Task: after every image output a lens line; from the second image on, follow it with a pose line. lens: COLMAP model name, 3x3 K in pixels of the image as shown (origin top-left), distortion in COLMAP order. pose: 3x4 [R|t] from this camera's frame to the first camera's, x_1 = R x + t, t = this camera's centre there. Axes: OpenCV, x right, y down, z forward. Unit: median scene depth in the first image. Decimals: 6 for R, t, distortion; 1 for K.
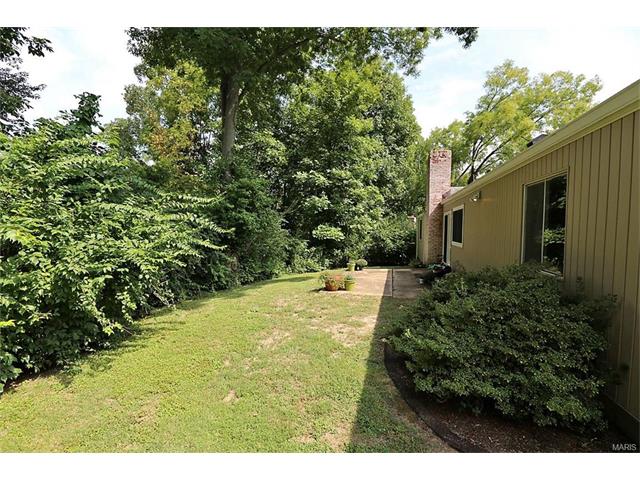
lens RADIAL K [[297.4, 0, 320.0], [0, 297.4, 240.0], [0, 0, 1]] dist [-0.044271, 0.013815]
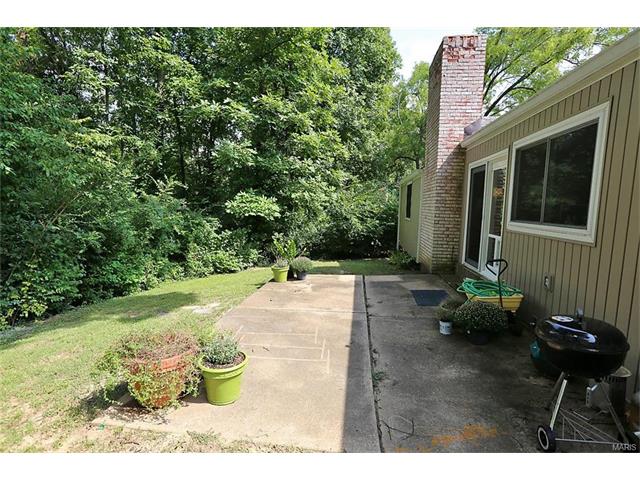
lens RADIAL K [[380.3, 0, 320.0], [0, 380.3, 240.0], [0, 0, 1]] dist [-0.005257, 0.000028]
pose [[0.990079, -0.001828, 0.140500, 0.060510], [-0.006062, 0.998429, 0.055709, 0.001007], [-0.140381, -0.056008, 0.988512, 0.282444]]
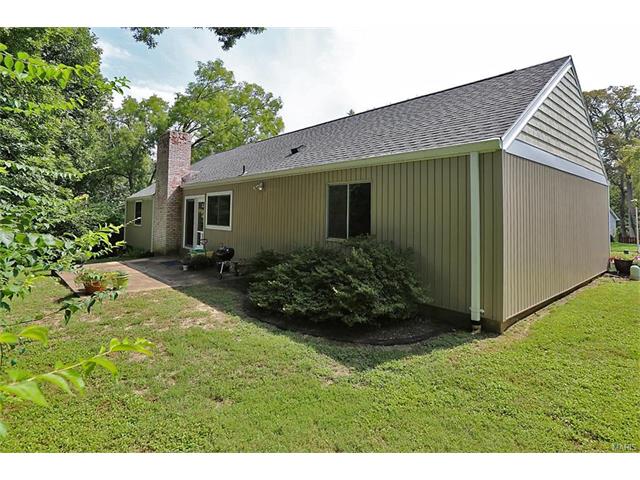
lens RADIAL K [[319.0, 0, 319.7], [0, 319.0, 201.5], [0, 0, 1]] dist [-0.000659, 0.000067]
pose [[0.577496, 0.022539, 0.816082, -0.130198], [0.034130, 0.998078, -0.051717, -0.003607], [-0.815680, 0.057720, 0.575617, 0.018543]]
